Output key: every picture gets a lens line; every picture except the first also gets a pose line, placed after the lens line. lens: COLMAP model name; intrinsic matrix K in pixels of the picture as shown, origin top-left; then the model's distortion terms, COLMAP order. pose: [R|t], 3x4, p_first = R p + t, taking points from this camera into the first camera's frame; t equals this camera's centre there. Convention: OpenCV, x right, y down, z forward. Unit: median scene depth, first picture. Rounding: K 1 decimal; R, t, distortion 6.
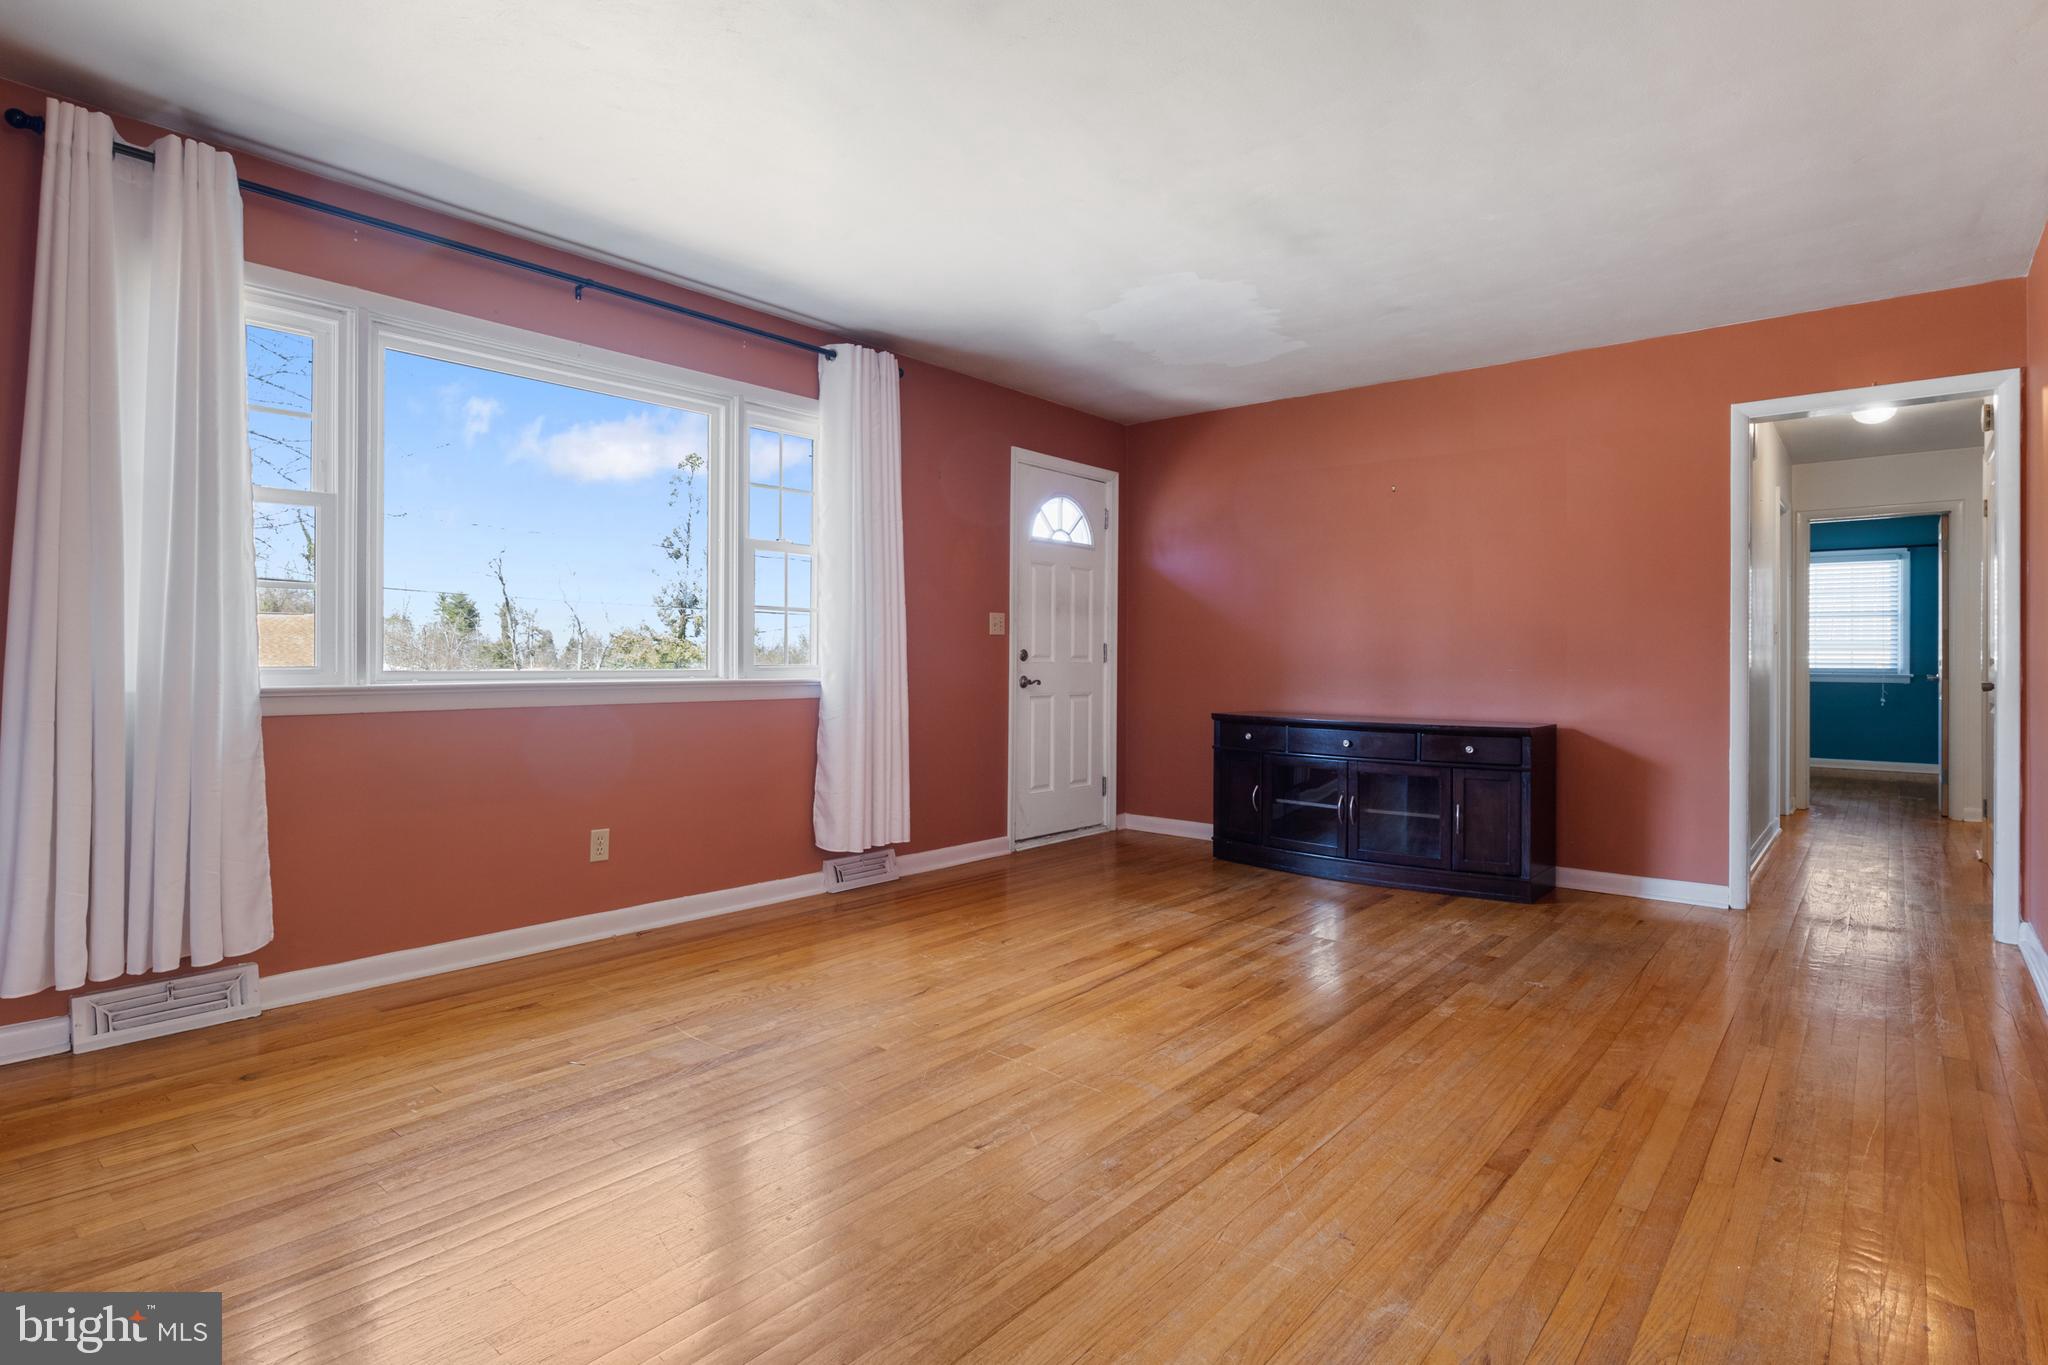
lens RADIAL K [[1044.1, 0, 1027.2], [0, 1044.1, 670.6], [0, 0, 1]] dist [0.000978, 0.000037]
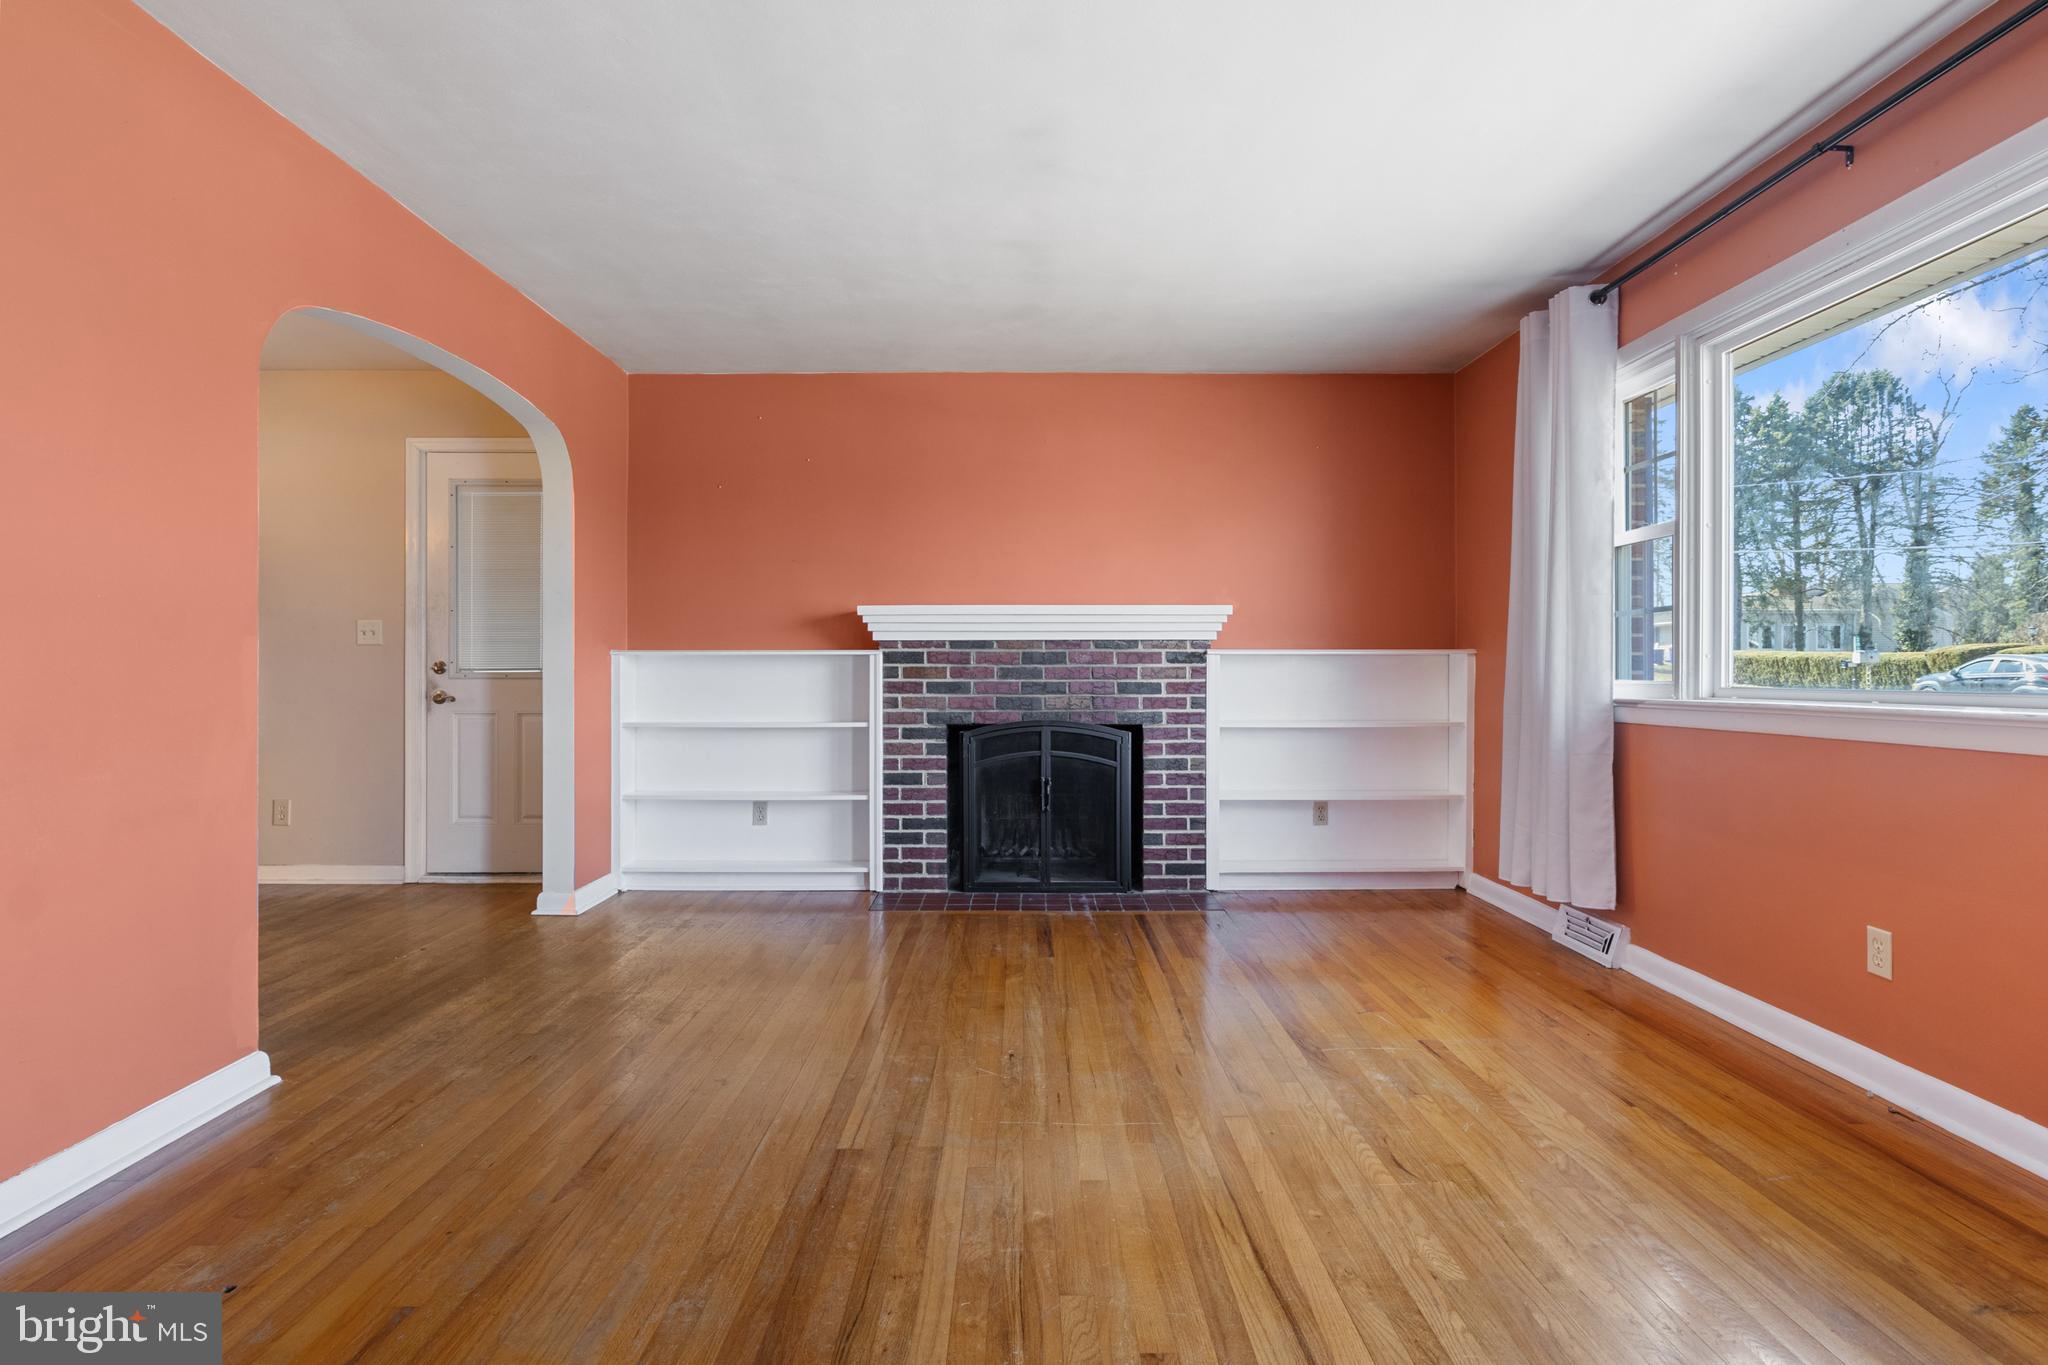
lens RADIAL K [[1044.1, 0, 1026.9], [0, 1044.1, 674.8], [0, 0, 1]] dist [0.000978, 0.000037]
pose [[-0.767545, -0.005347, -0.640972, 0.619252], [-0.011817, 0.999913, 0.005810, -0.012801], [0.640886, 0.012034, -0.767542, 1.620141]]
